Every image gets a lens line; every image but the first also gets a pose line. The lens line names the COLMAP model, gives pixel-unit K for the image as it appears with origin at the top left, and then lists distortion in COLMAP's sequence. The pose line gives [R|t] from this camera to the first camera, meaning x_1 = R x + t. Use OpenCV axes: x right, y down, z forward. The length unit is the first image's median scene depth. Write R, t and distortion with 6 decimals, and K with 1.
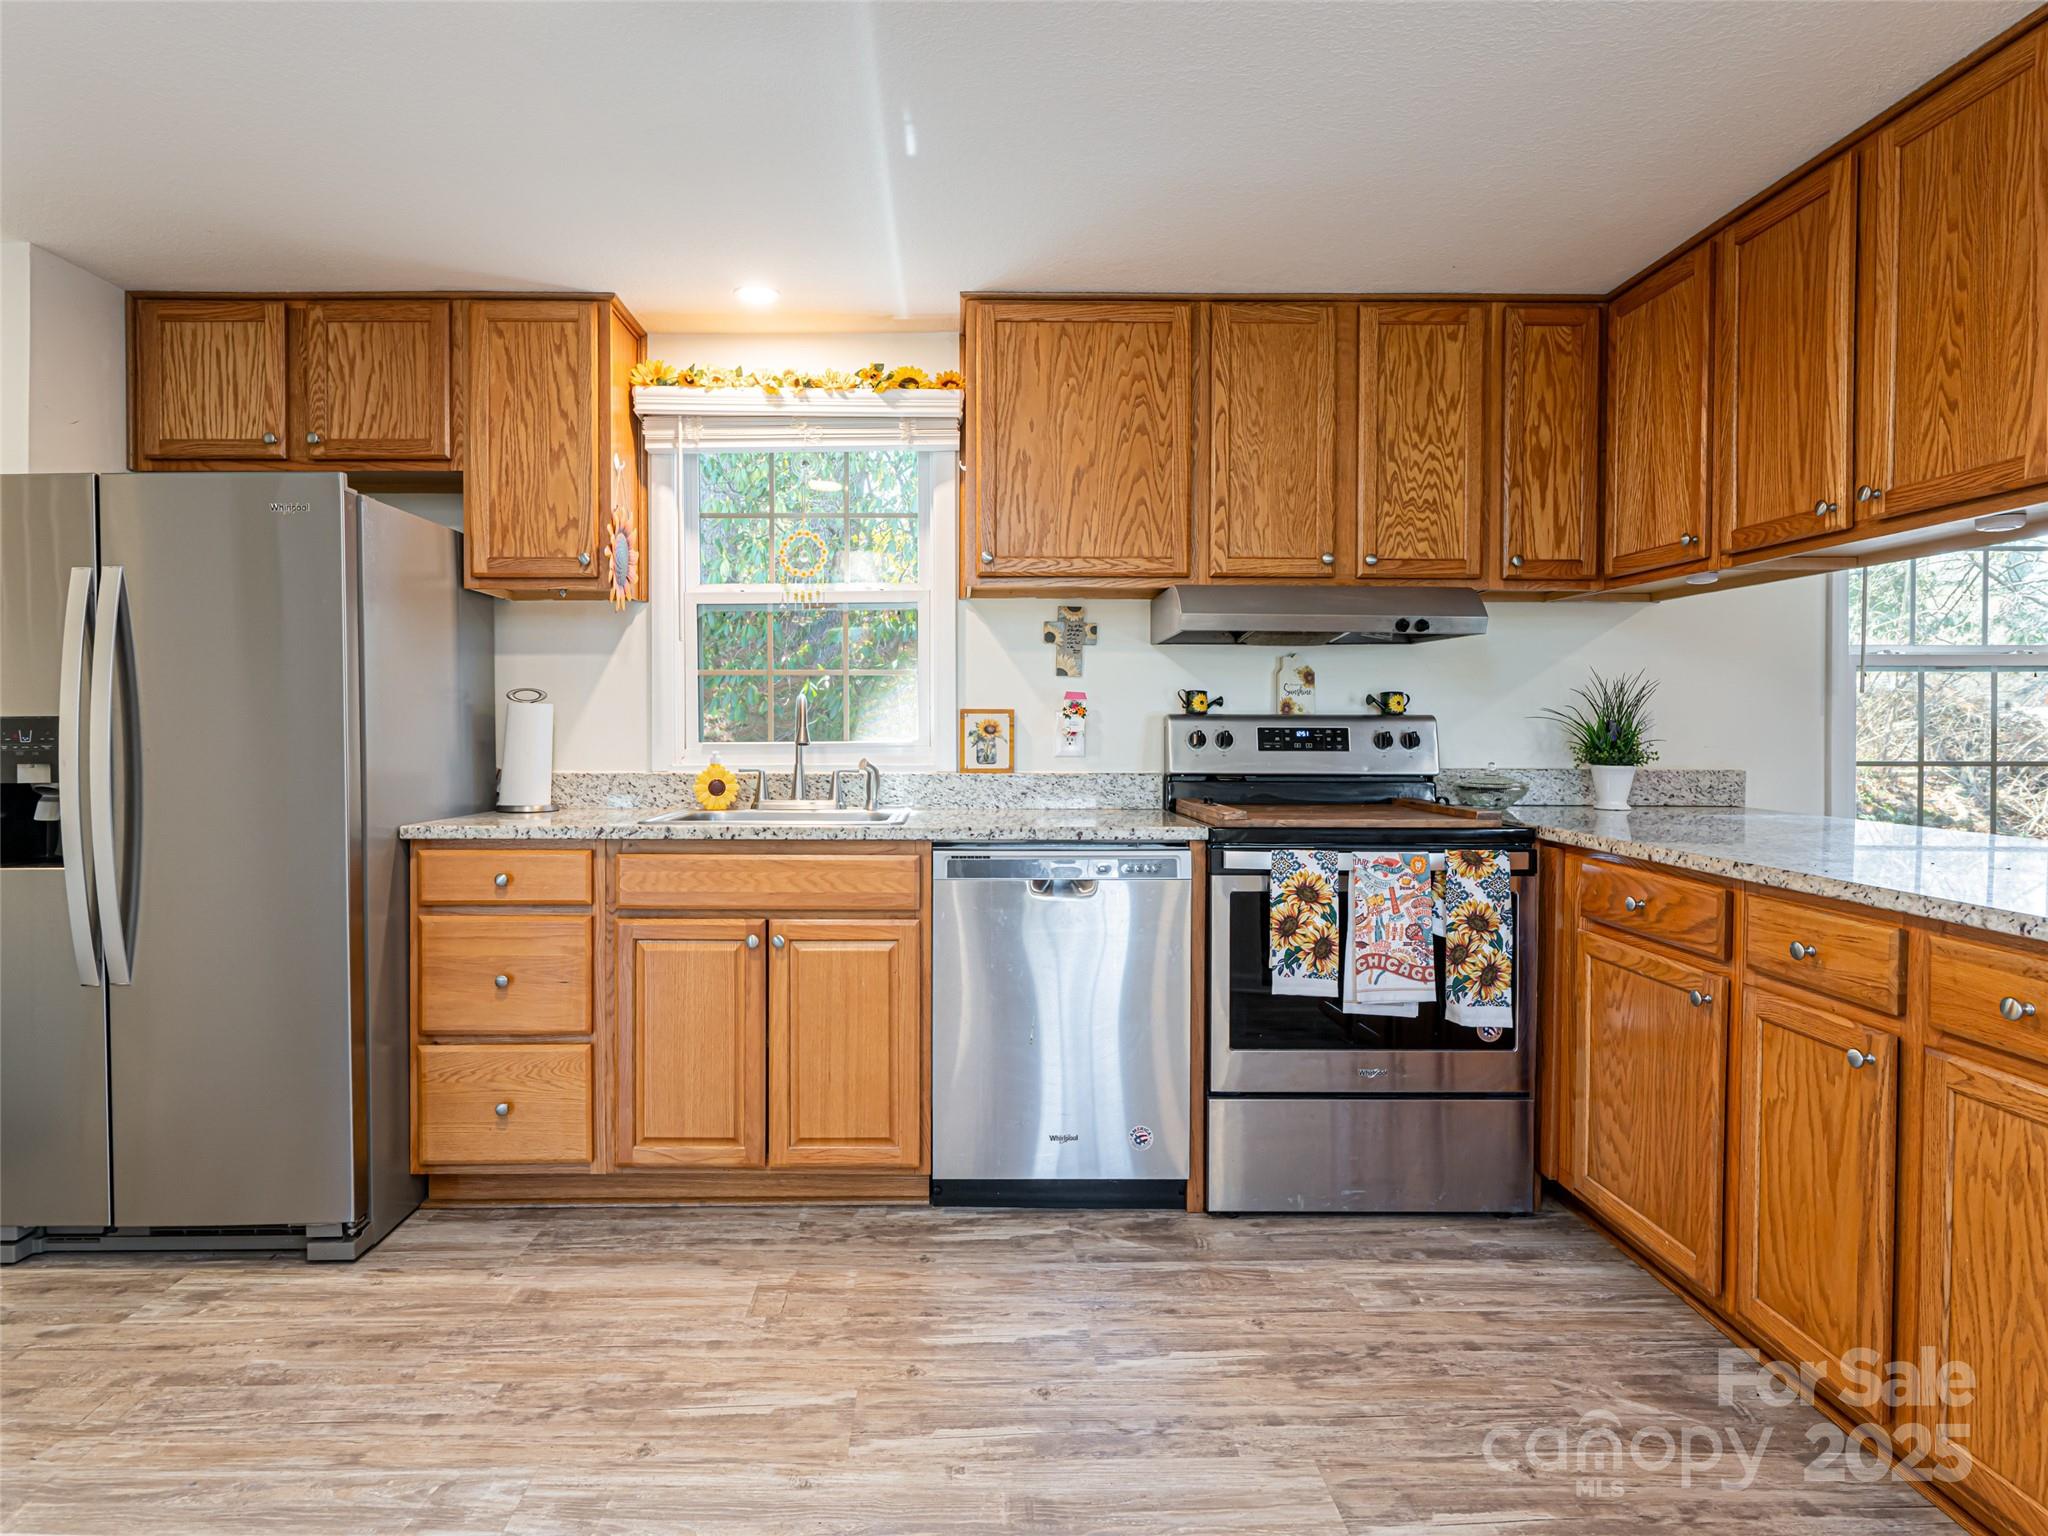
lens RADIAL K [[1153.3, 0, 970.7], [0, 1153.3, 736.4], [0, 0, 1]] dist [-0.000740, 0.000077]
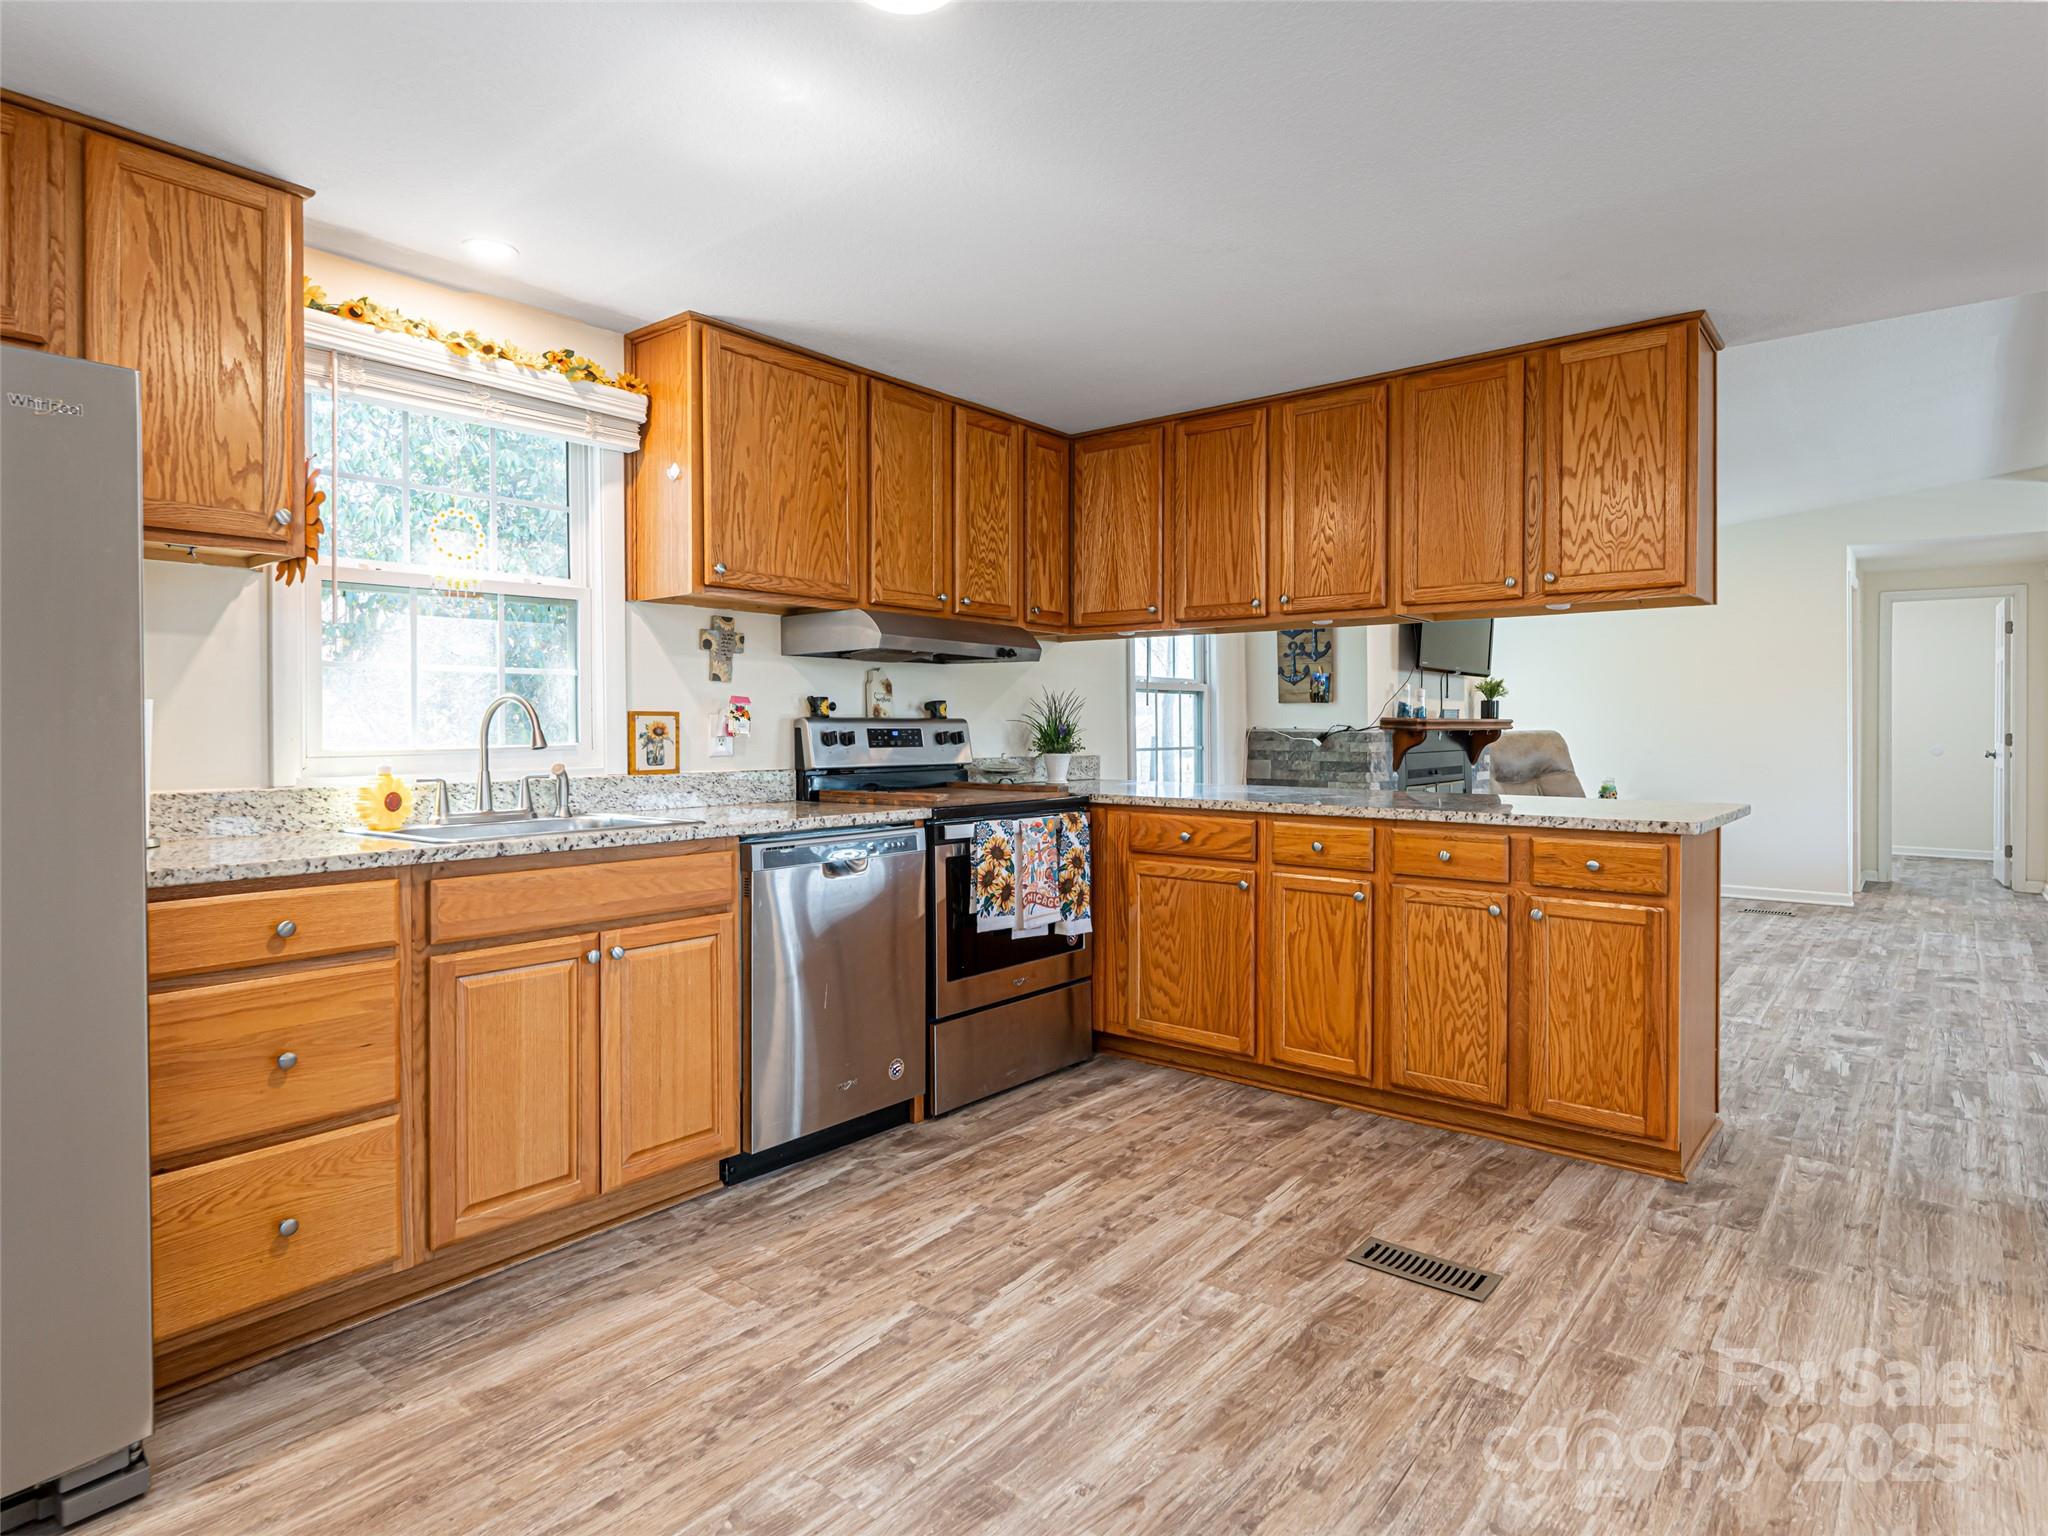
lens RADIAL K [[1136.5, 0, 1049.5], [0, 1136.5, 718.1], [0, 0, 1]] dist [0.000260, 0.000185]
pose [[0.631086, 0.003309, 0.775706, -0.674384], [0.010049, 0.999872, -0.012441, -0.002164], [-0.775648, 0.015646, 0.630972, 0.120688]]
